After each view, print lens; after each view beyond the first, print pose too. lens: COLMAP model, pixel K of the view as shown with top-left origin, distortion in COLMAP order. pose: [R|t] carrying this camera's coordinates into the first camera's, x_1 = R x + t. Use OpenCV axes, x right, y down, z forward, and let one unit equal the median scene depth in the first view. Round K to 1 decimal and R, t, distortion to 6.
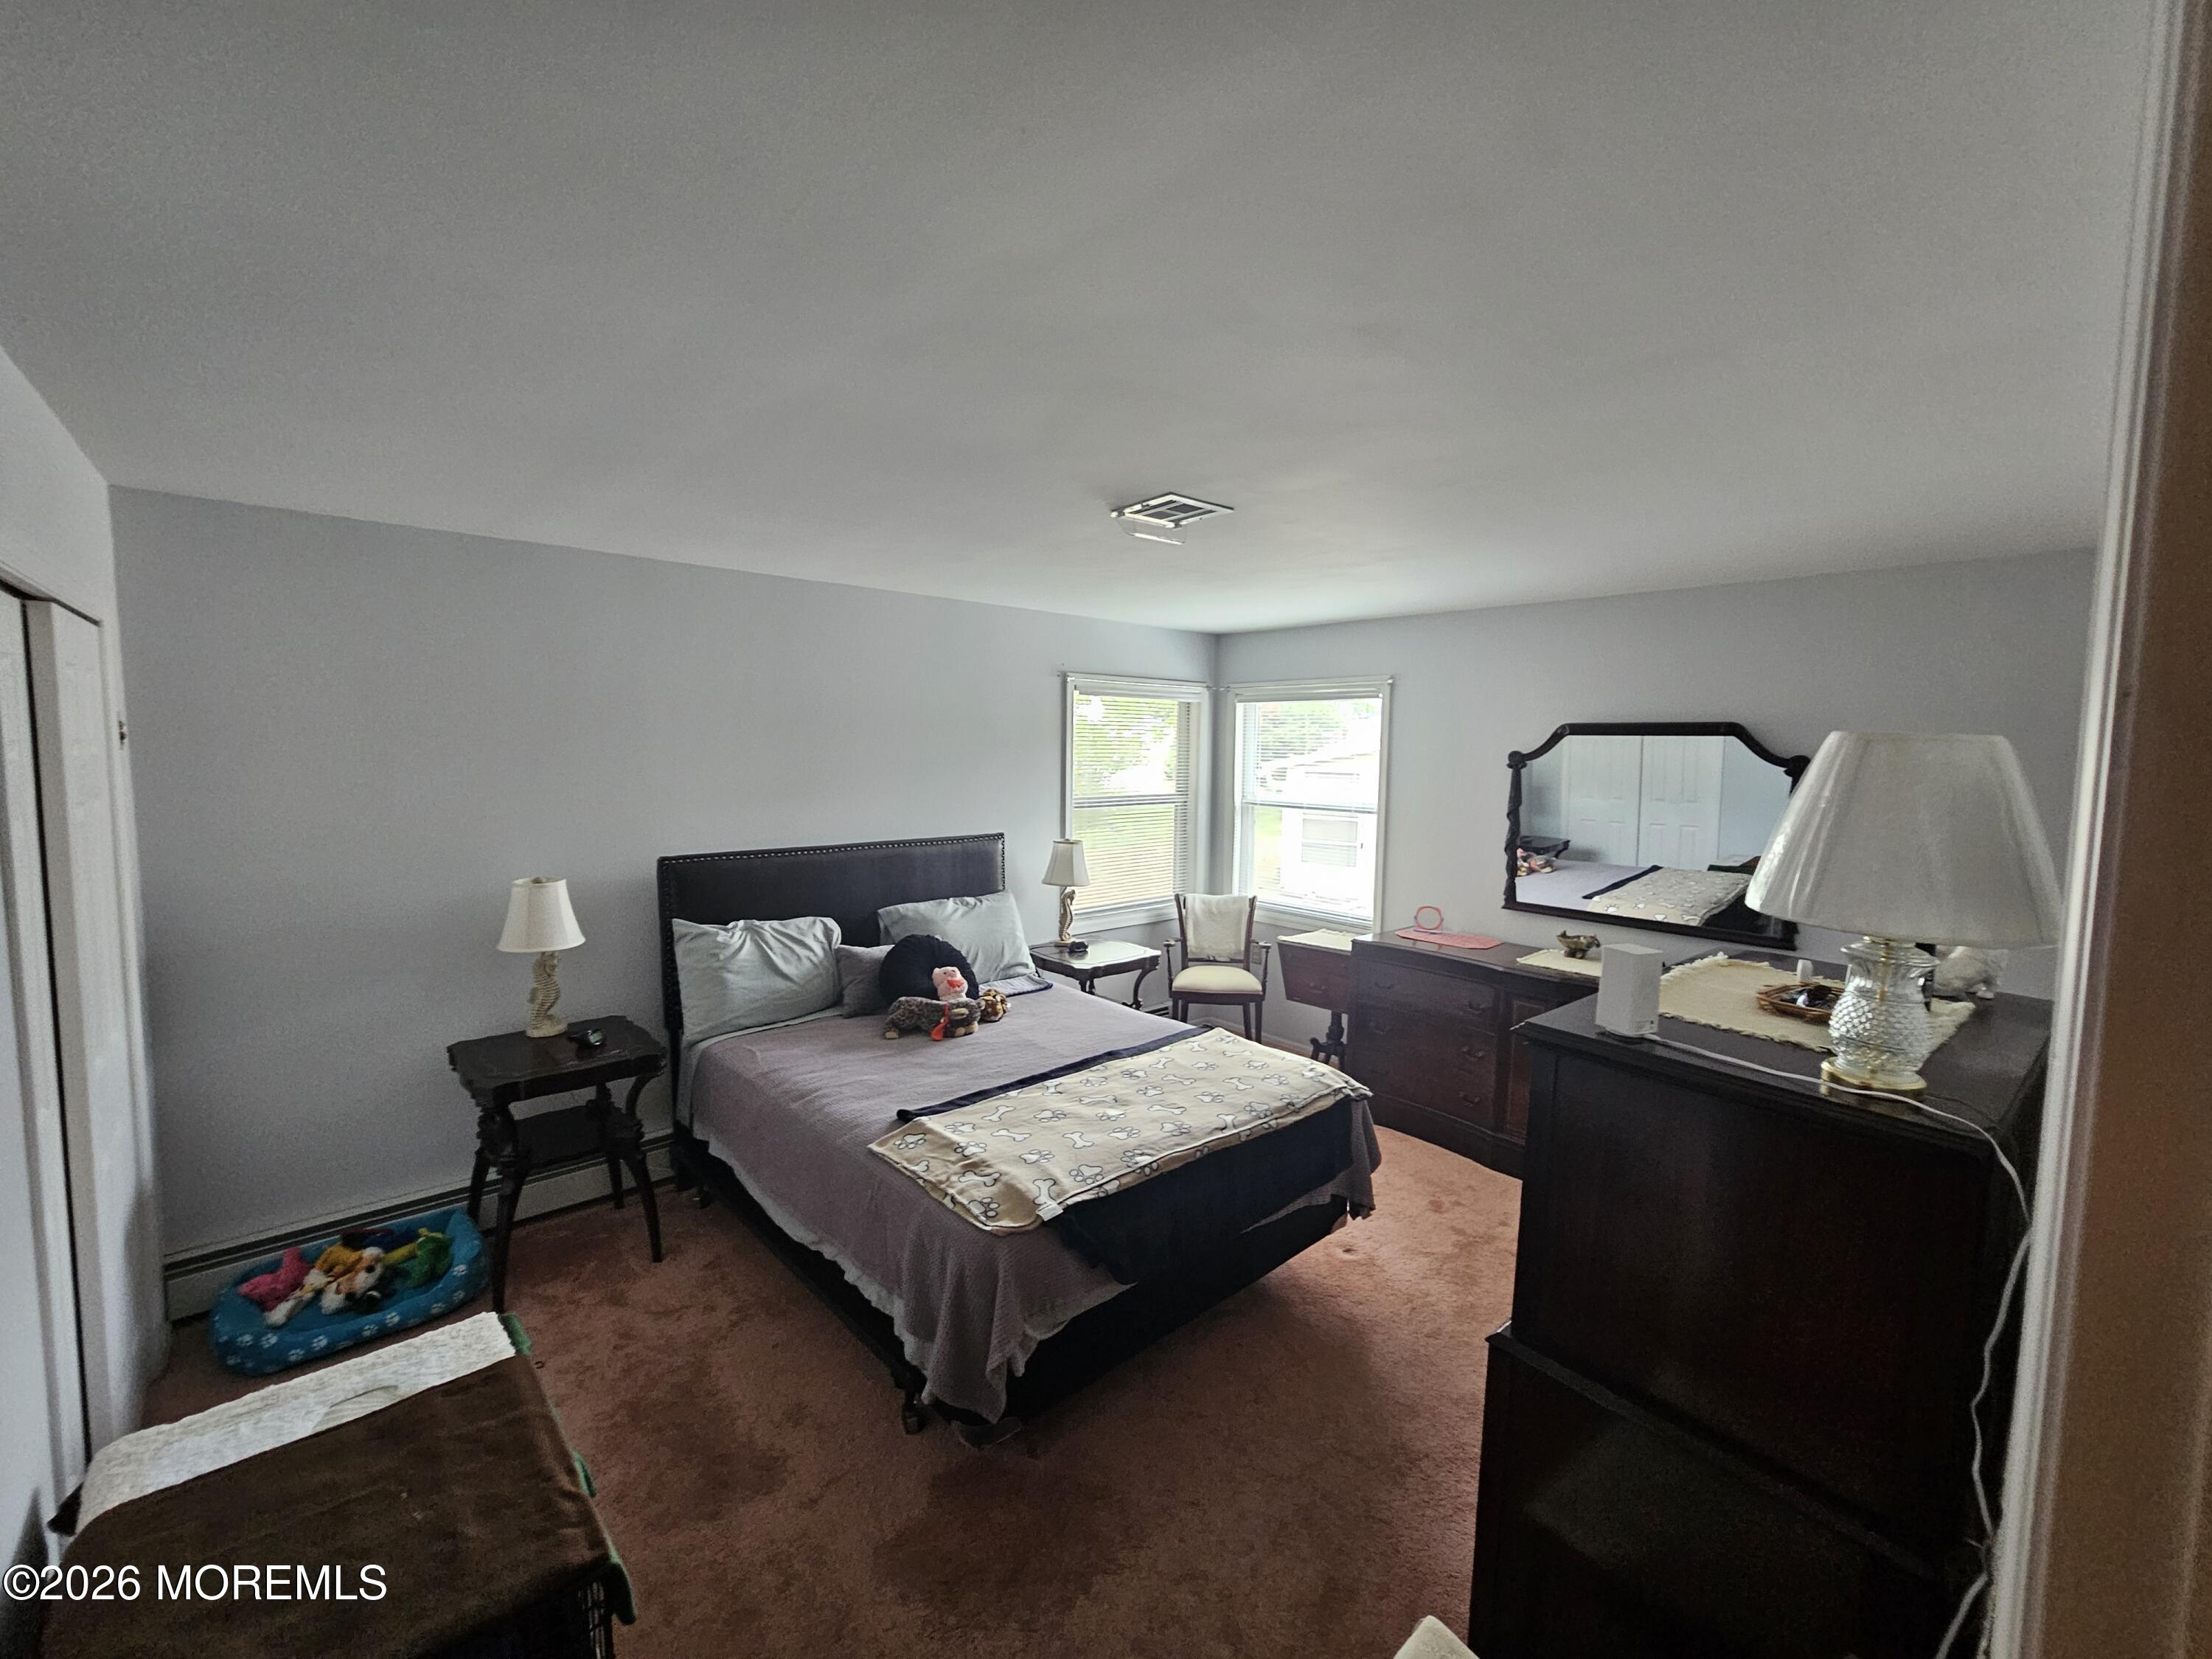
lens RADIAL K [[915.5, 0, 1106.0], [0, 915.5, 829.5], [0, 0, 1]] dist [-0.000742, -0.000074]
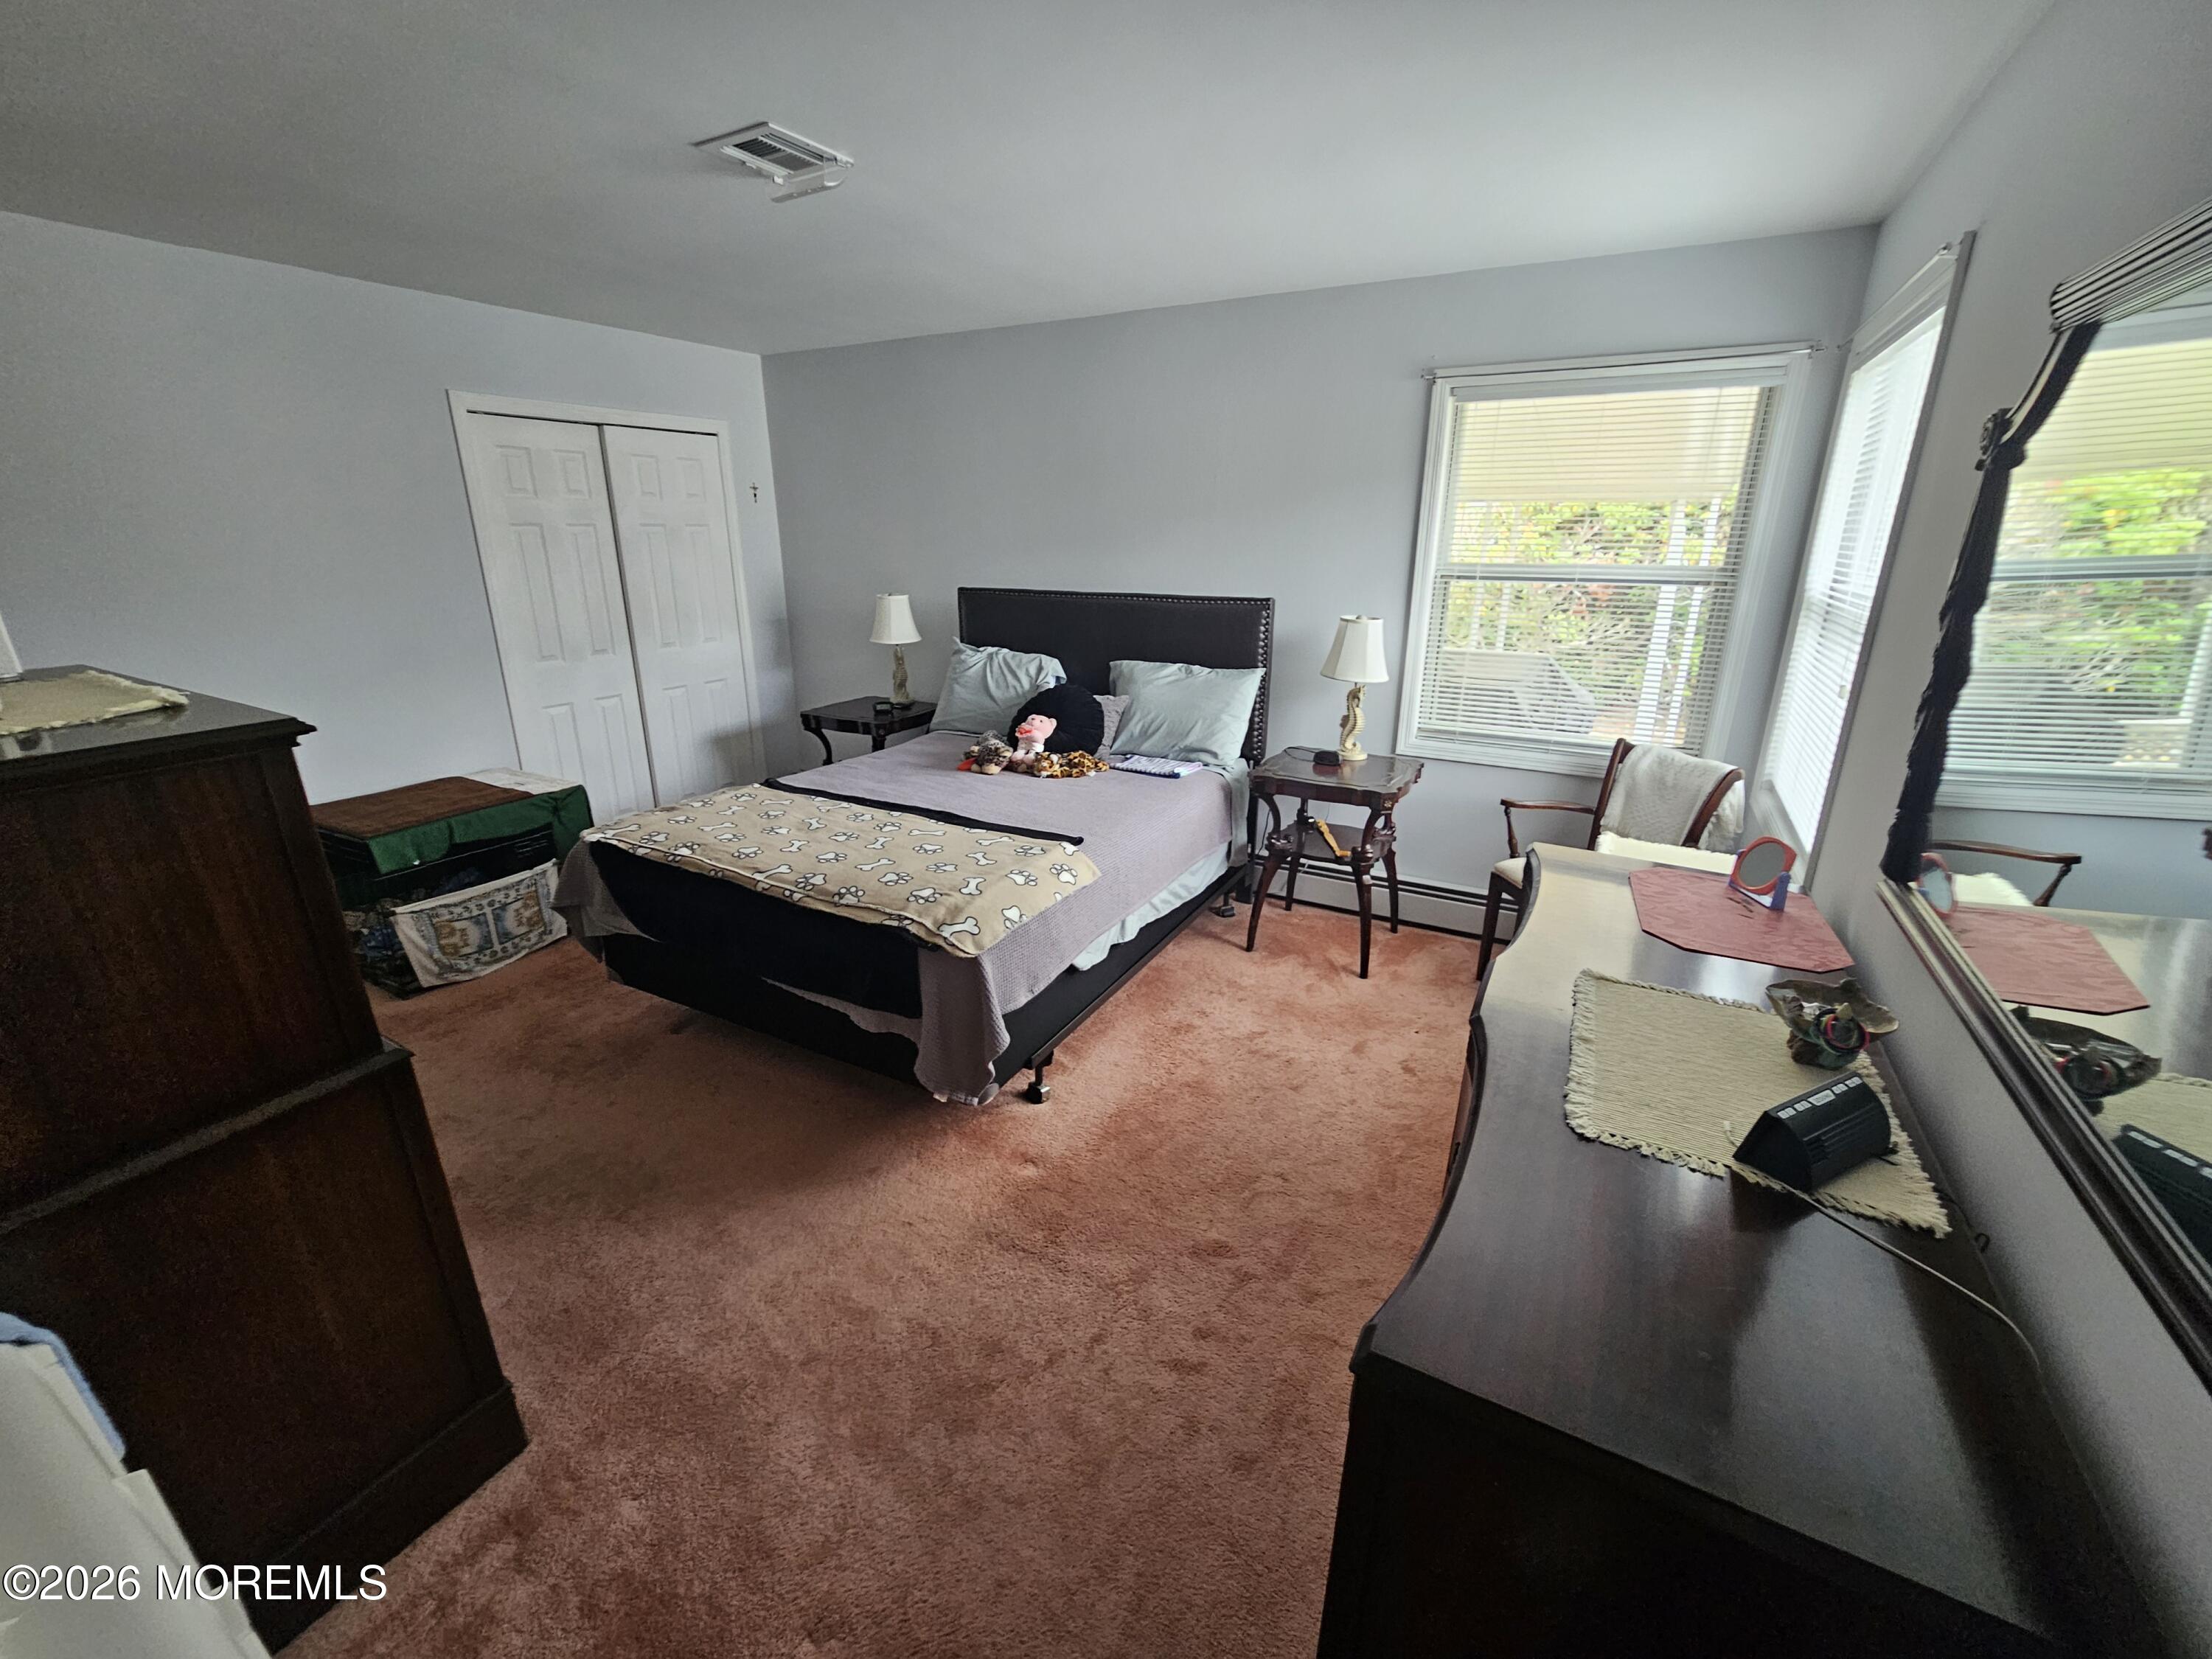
lens RADIAL K [[915.5, 0, 1106.0], [0, 915.5, 829.5], [0, 0, 1]] dist [-0.000742, -0.000074]
pose [[0.325025, 0.281740, -0.902763, 0.922230], [-0.085721, 0.959440, 0.268565, -0.006992], [0.941812, -0.009904, 0.335993, 0.847200]]
